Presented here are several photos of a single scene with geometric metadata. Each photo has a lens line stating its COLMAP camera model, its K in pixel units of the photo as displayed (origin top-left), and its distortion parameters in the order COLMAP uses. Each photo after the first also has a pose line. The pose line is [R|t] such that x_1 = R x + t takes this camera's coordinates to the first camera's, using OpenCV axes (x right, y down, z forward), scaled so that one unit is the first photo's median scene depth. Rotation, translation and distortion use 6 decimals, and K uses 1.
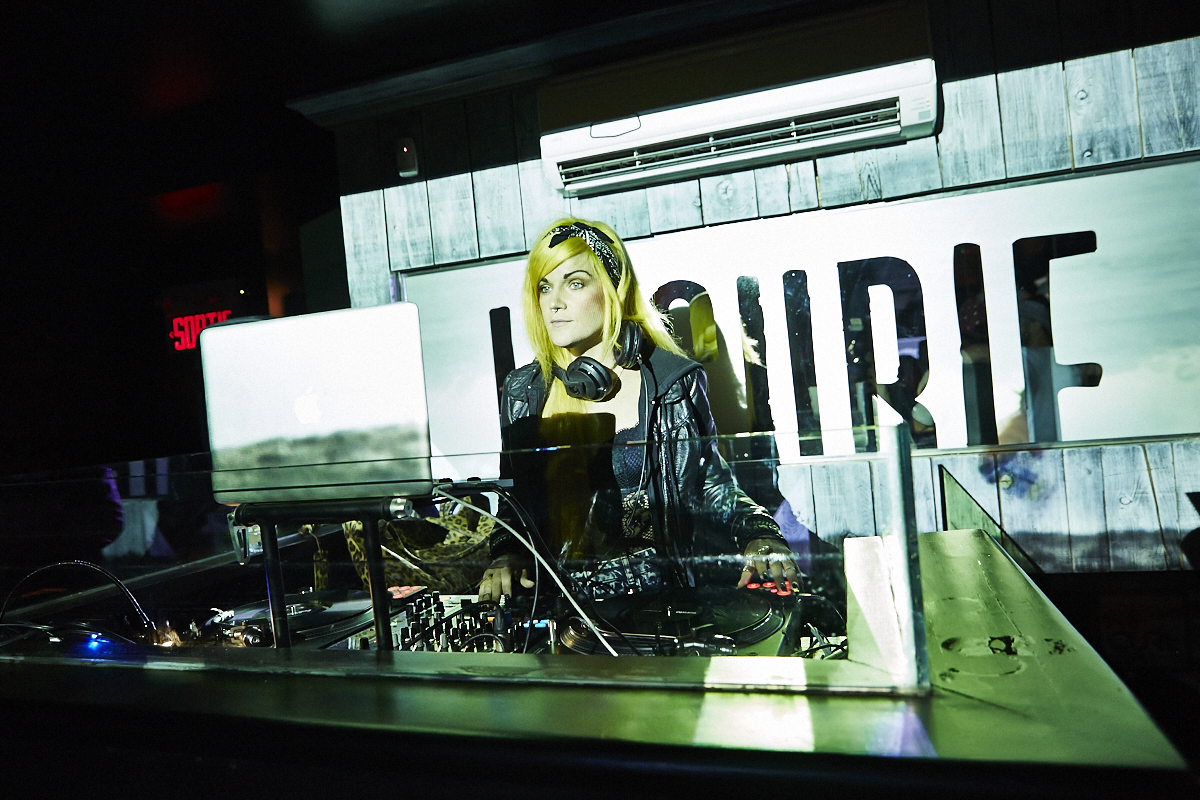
lens RADIAL K [[802.1, 0, 596.8], [0, 802.1, 400.1], [0, 0, 1]] dist [-0.040223, 0.001189]
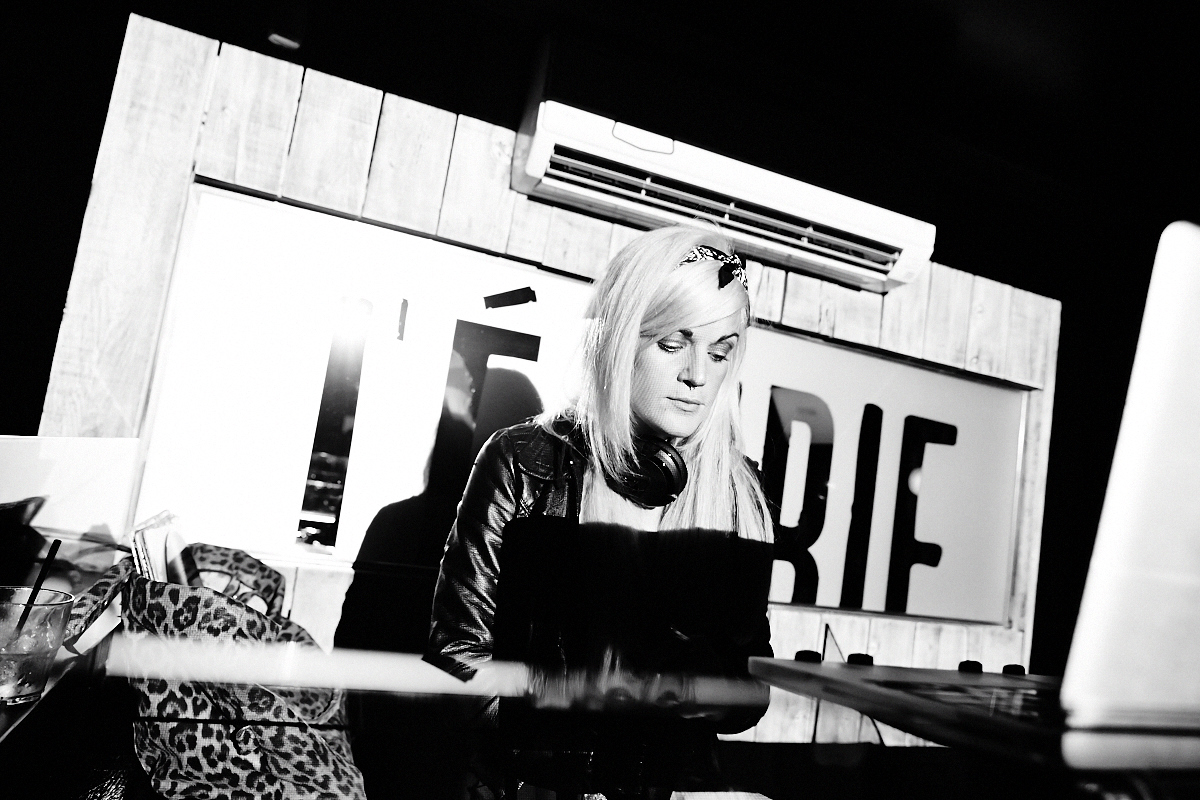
lens RADIAL K [[802.1, 0, 600.0], [0, 802.1, 402.5], [0, 0, 1]] dist [-0.040223, 0.001189]
pose [[0.737821, 0.267648, 0.619665, -0.418306], [-0.204900, 0.963517, -0.172196, 0.045116], [-0.643146, 0.000080, 0.765744, 0.438944]]
